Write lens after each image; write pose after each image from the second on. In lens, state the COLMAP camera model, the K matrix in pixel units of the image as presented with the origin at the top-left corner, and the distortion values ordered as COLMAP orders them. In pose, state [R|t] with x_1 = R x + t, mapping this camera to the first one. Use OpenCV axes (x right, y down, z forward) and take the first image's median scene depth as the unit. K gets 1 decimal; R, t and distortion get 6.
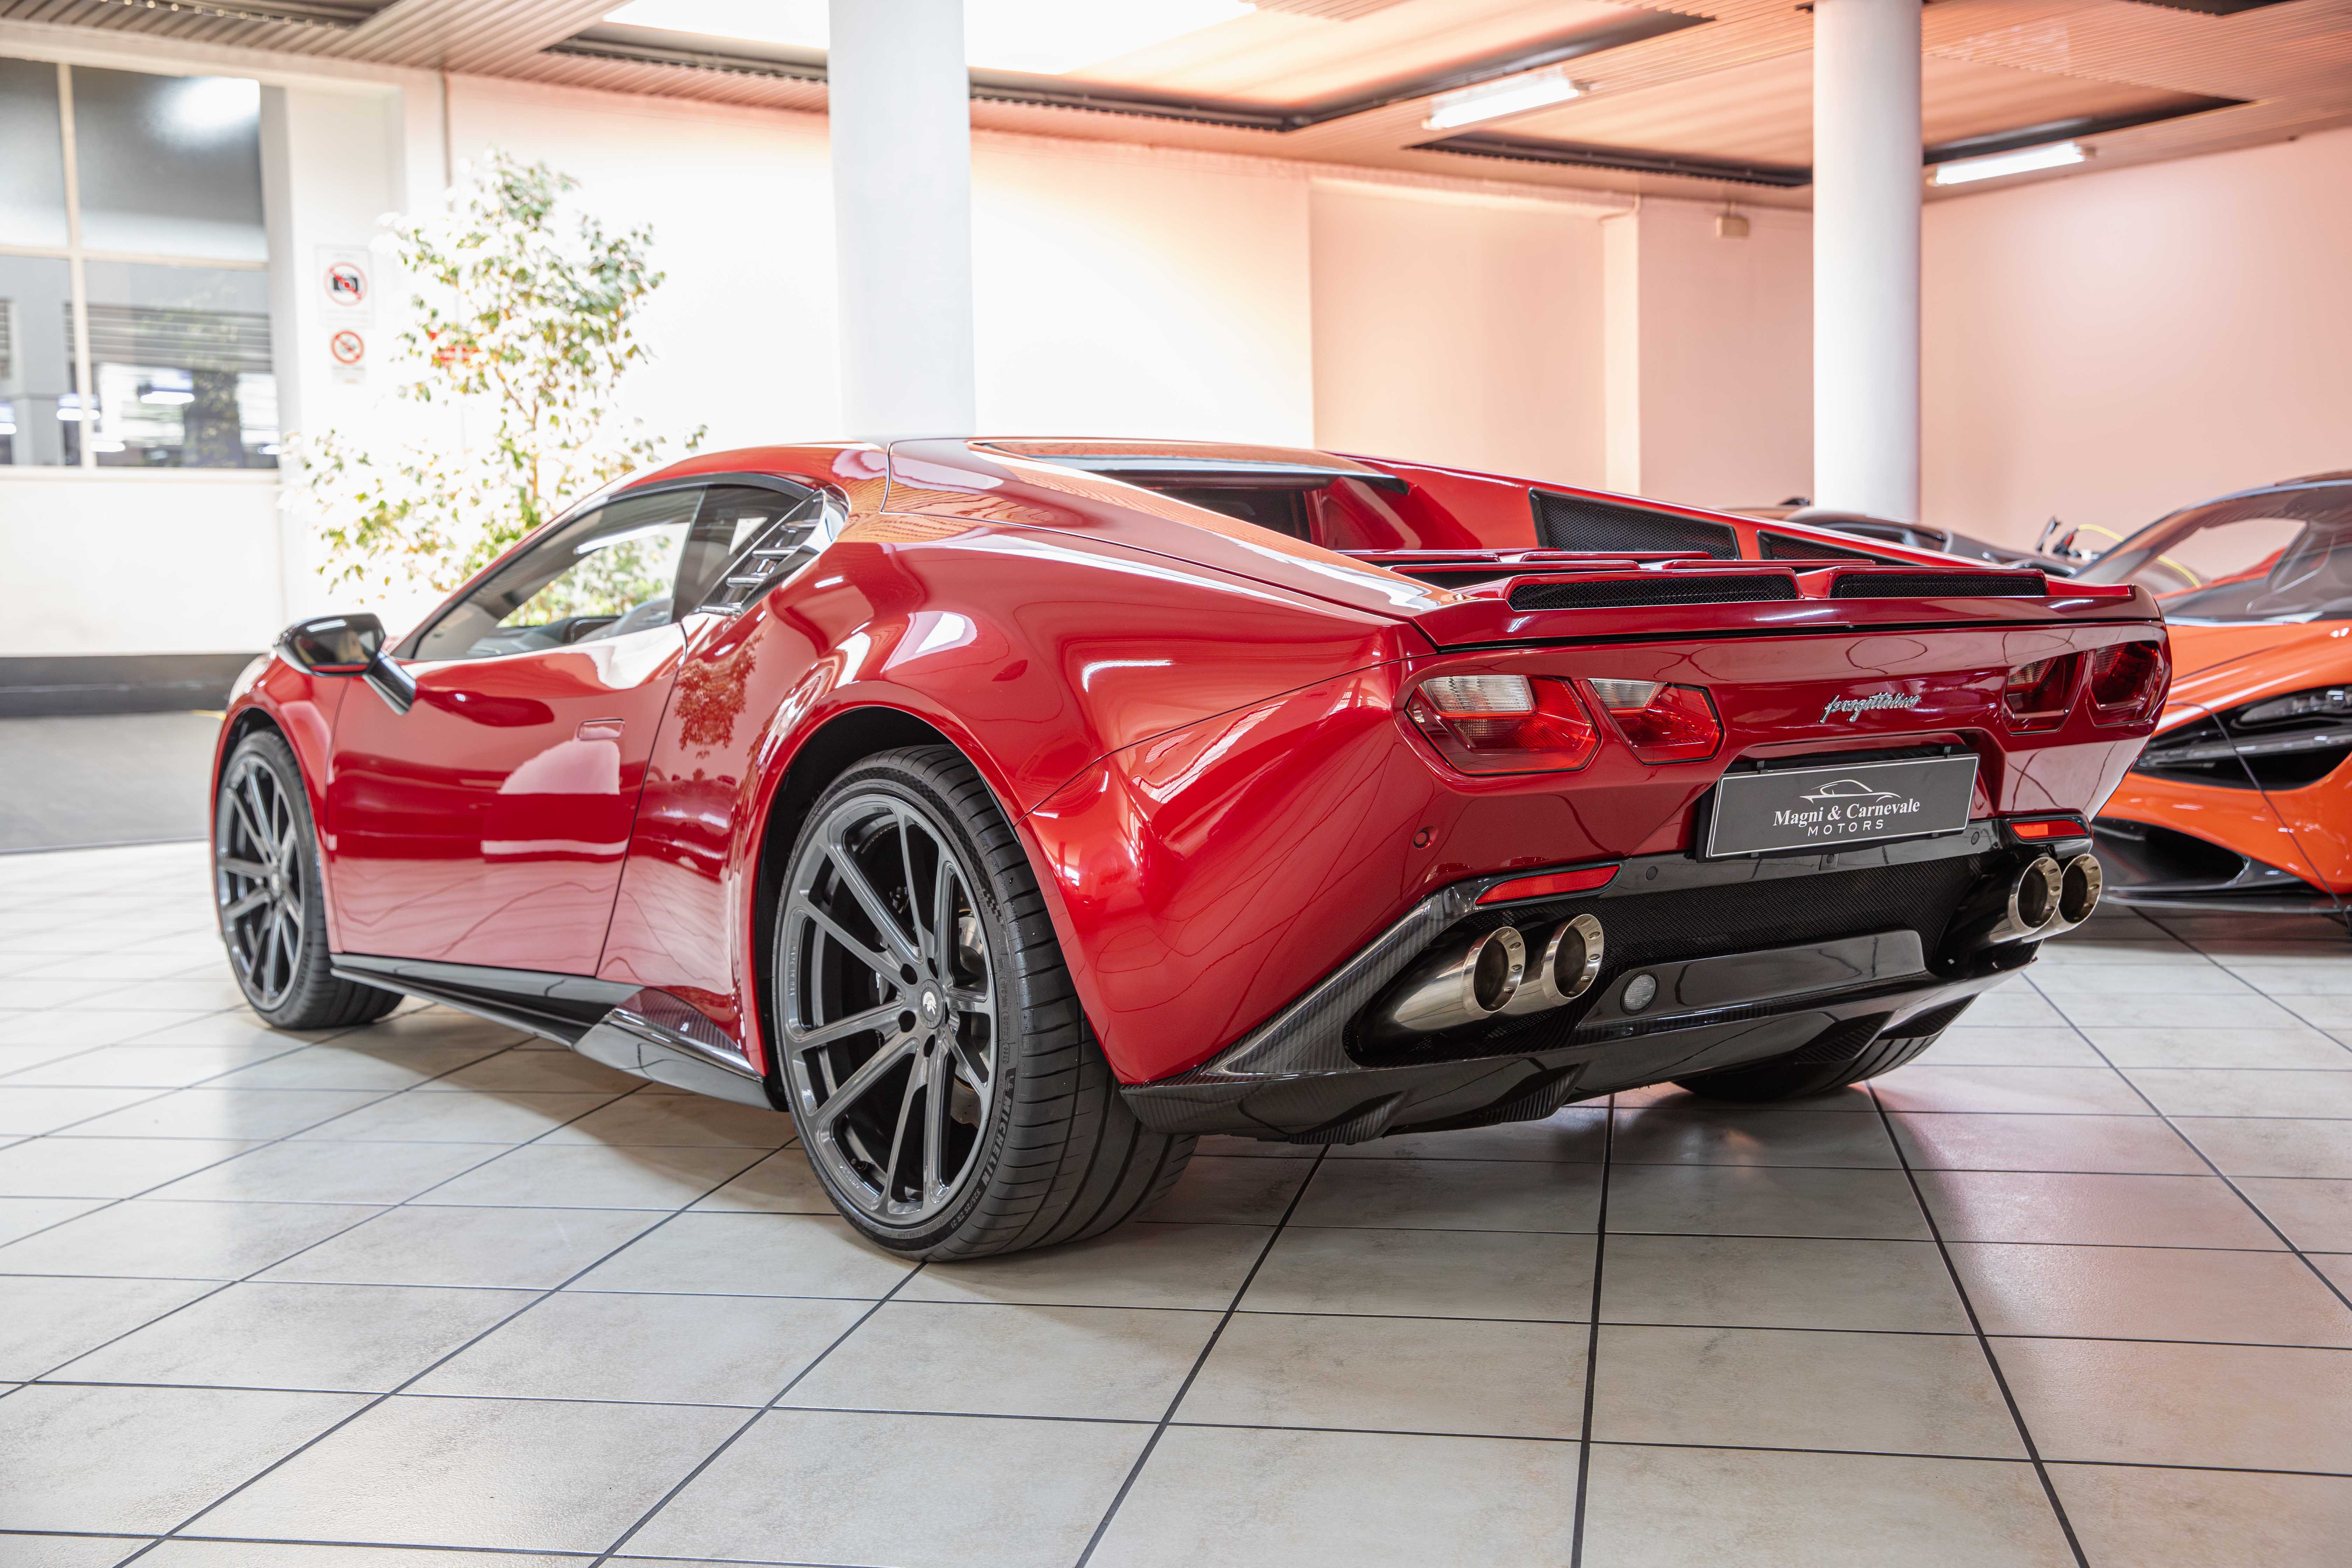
lens RADIAL K [[2560.3, 0, 1176.0], [0, 2560.3, 784.0], [0, 0, 1]] dist [0.030418, 0.029519]
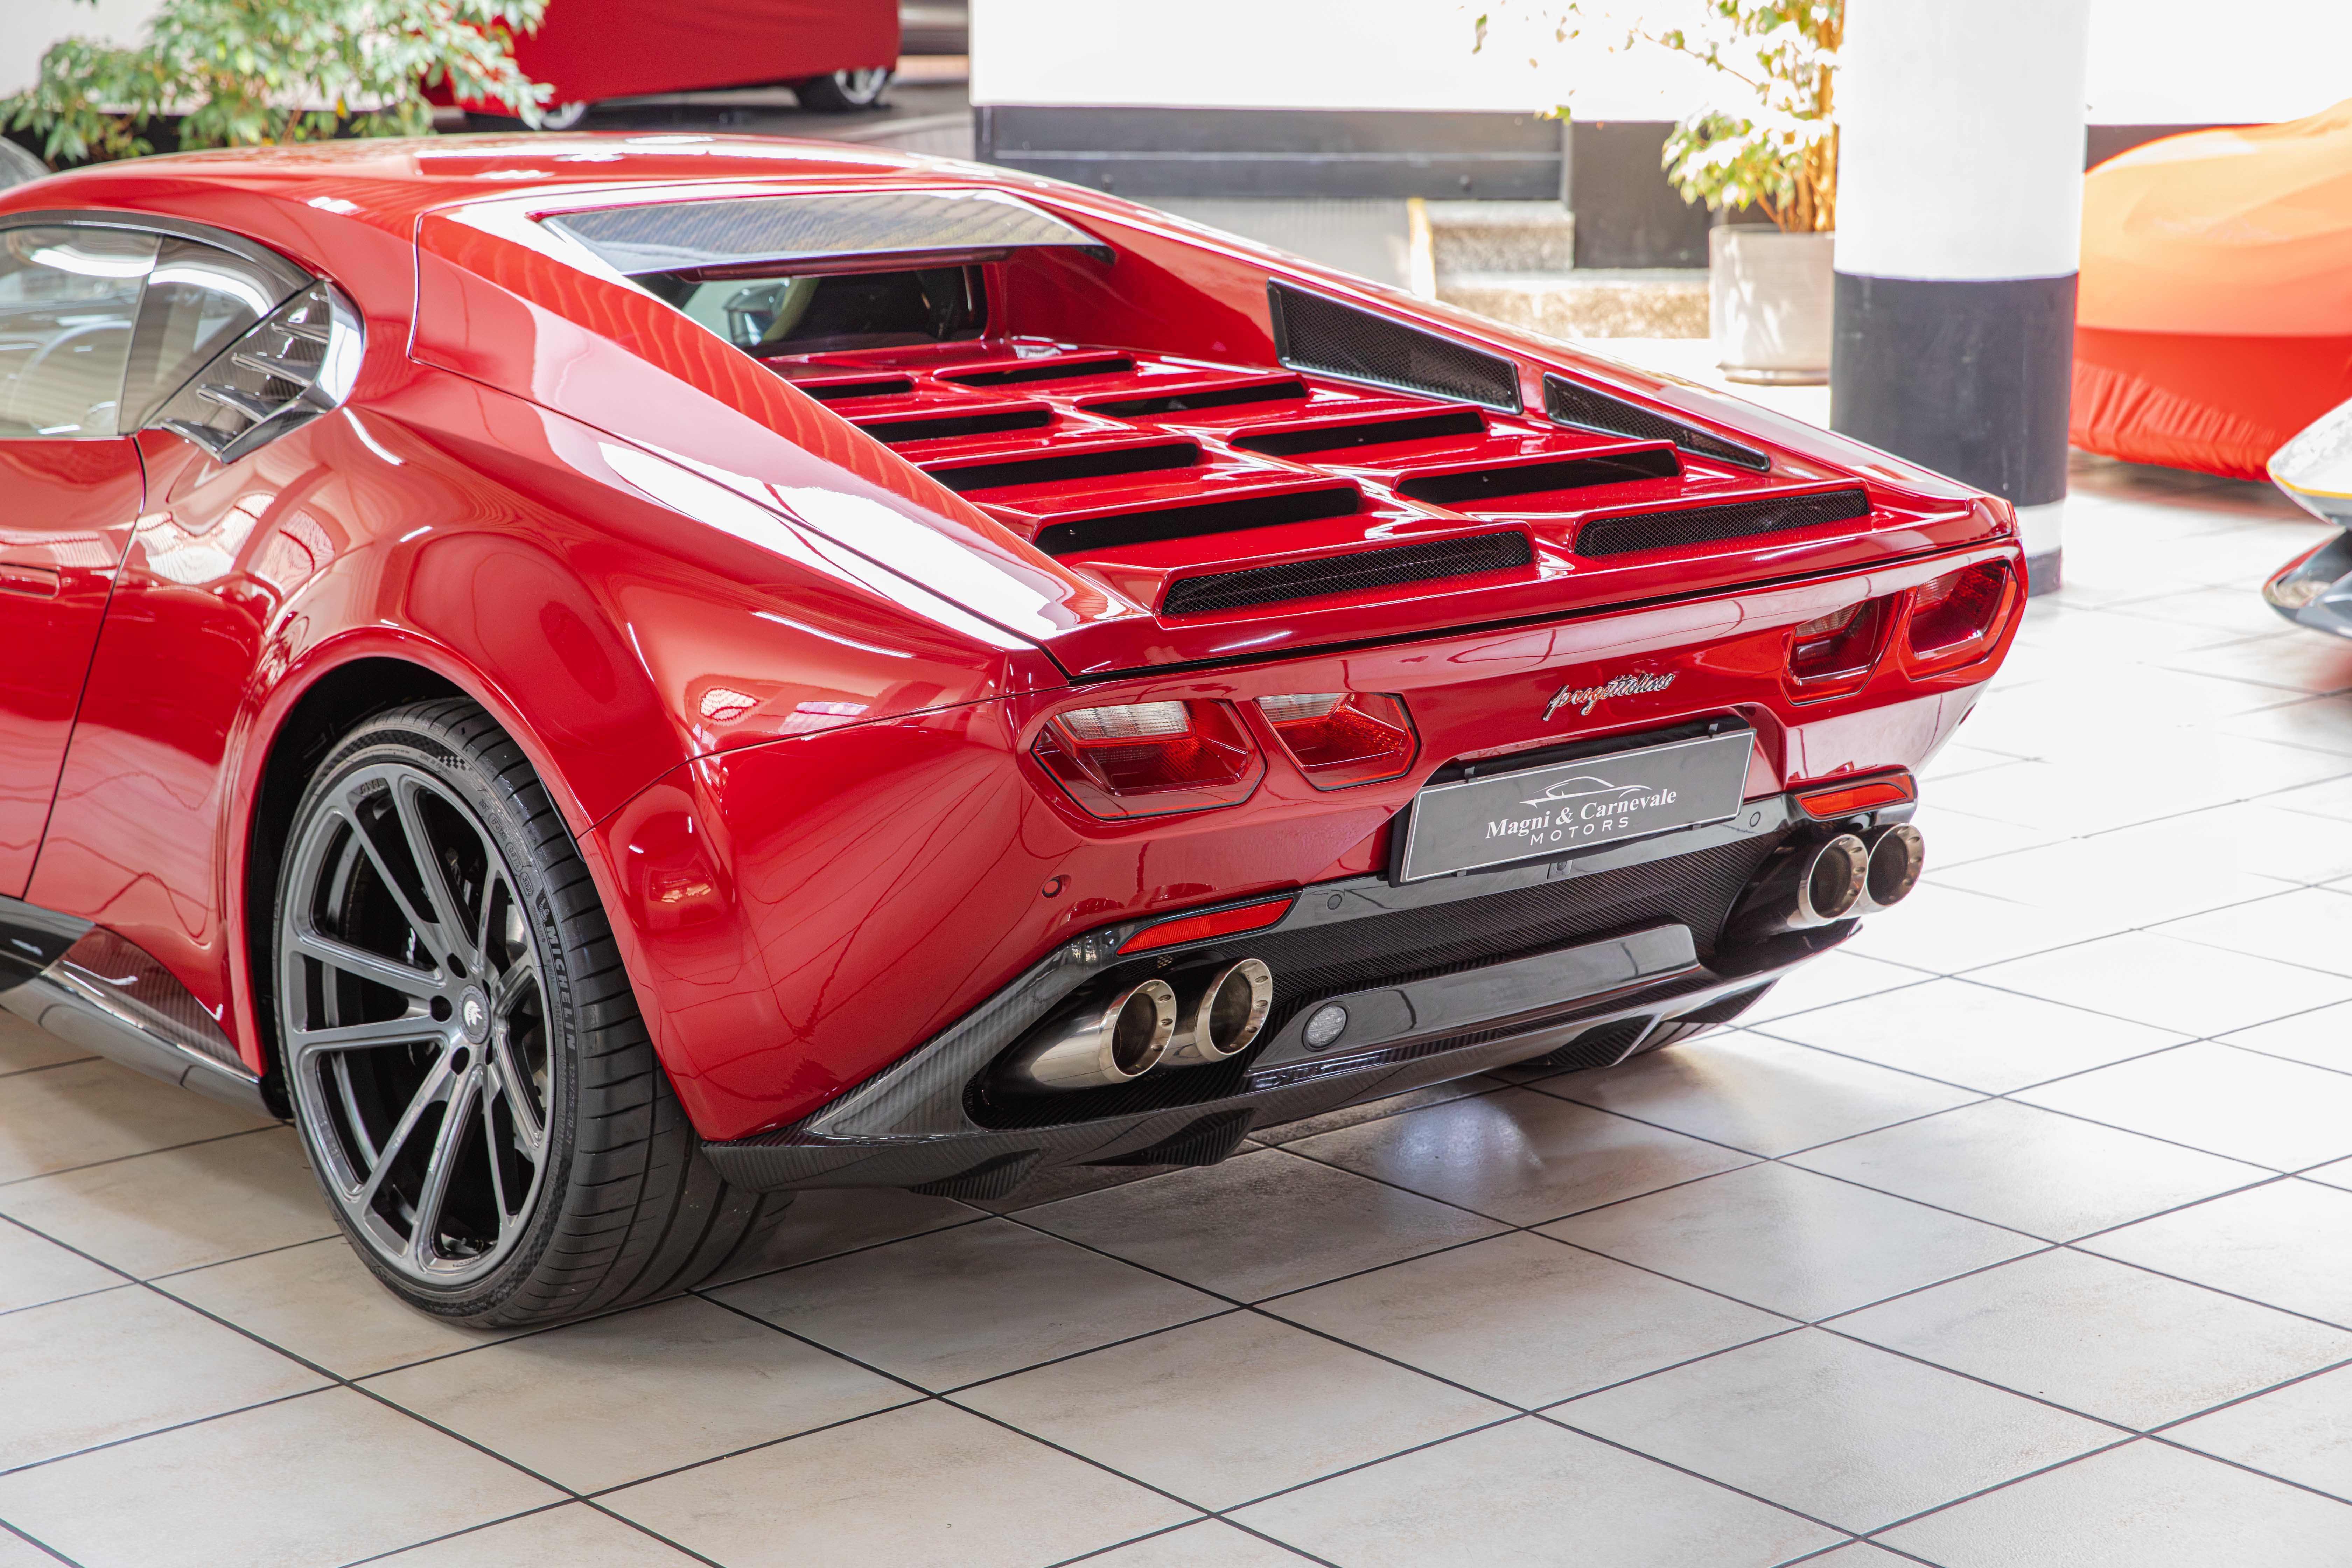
lens RADIAL K [[4404.5, 0, 1176.0], [0, 4404.5, 784.0], [0, 0, 1]] dist [0.197692, 0.387027]
pose [[0.997923, 0.014140, 0.062847, 0.039273], [-0.023366, 0.988623, 0.148586, -0.210899], [-0.060031, -0.149746, 0.986900, -0.414775]]
